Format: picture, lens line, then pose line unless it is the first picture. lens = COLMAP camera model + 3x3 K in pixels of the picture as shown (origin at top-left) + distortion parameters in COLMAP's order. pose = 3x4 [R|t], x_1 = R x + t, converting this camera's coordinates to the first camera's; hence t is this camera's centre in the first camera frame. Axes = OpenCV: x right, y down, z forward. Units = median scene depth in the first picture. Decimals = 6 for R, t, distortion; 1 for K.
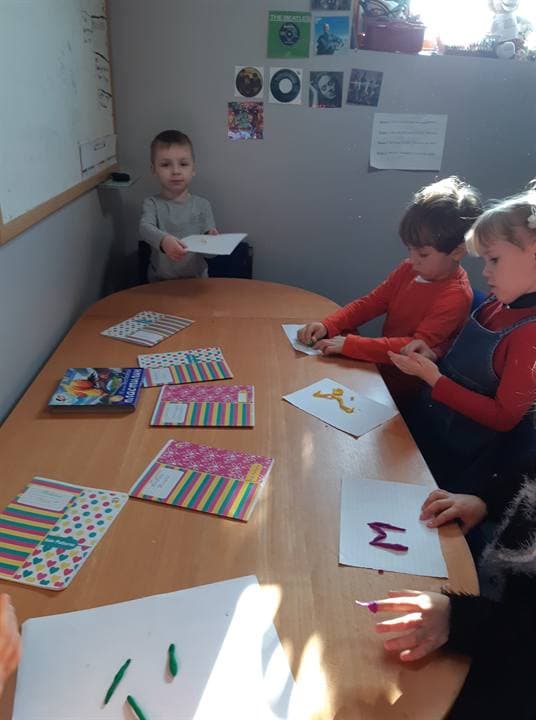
lens RADIAL K [[585.3, 0, 268.0], [0, 585.3, 360.0], [0, 0, 1]] dist [0.087496, -0.156931]
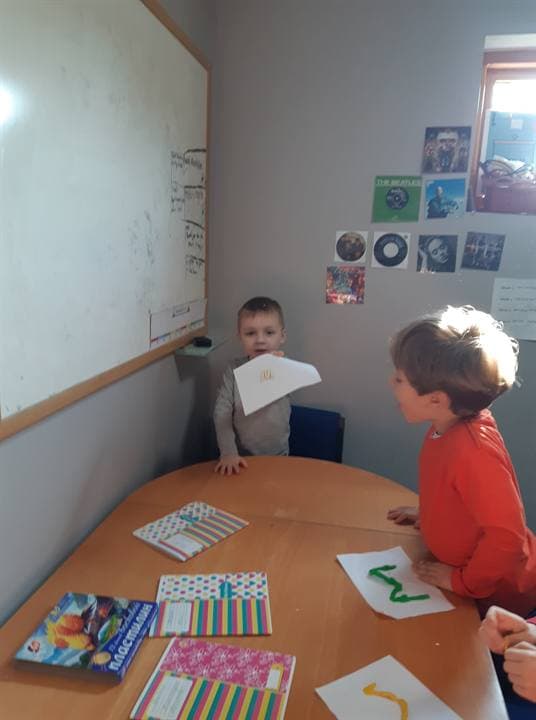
lens RADIAL K [[572.3, 0, 252.1], [0, 572.3, 369.1], [0, 0, 1]] dist [0.081109, -0.149503]
pose [[0.970681, 0.046519, -0.235827, 0.041774], [-0.095824, 0.974654, -0.202156, -0.084335], [0.220446, 0.218827, 0.950536, 0.147451]]
